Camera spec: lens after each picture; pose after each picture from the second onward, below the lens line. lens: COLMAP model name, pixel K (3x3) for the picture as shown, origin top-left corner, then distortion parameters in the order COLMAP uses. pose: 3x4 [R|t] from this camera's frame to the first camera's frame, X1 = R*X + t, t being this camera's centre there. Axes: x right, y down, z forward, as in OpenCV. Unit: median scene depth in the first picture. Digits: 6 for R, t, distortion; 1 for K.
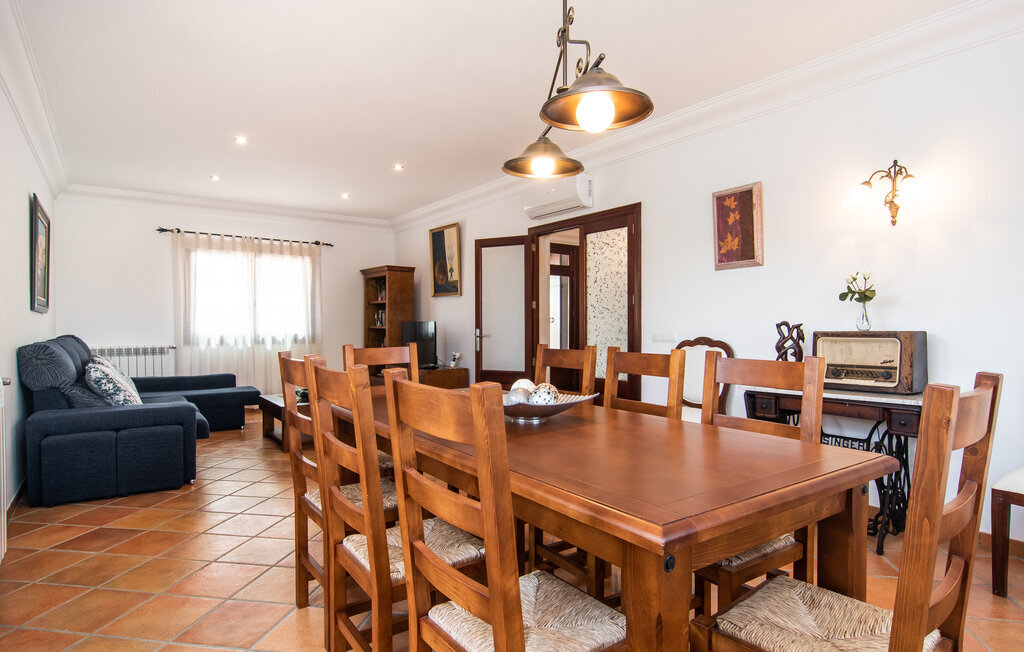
lens RADIAL K [[568.0, 0, 512.0], [0, 568.0, 326.0], [0, 0, 1]] dist [0.000699, 0.000081]
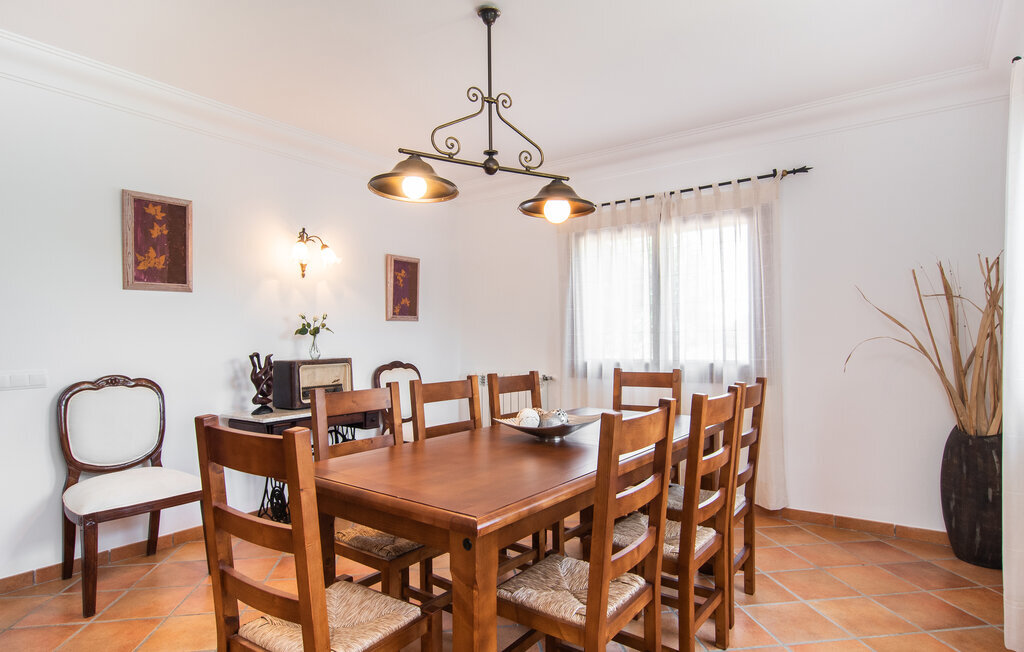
lens RADIAL K [[537.4, 0, 510.5], [0, 537.4, 346.7], [0, 0, 1]] dist [-0.001892, -0.000267]
pose [[-0.283676, -0.002233, 0.958917, -0.529511], [0.014965, 0.999865, 0.006755, -0.016209], [-0.958803, 0.016267, -0.283605, 0.736994]]
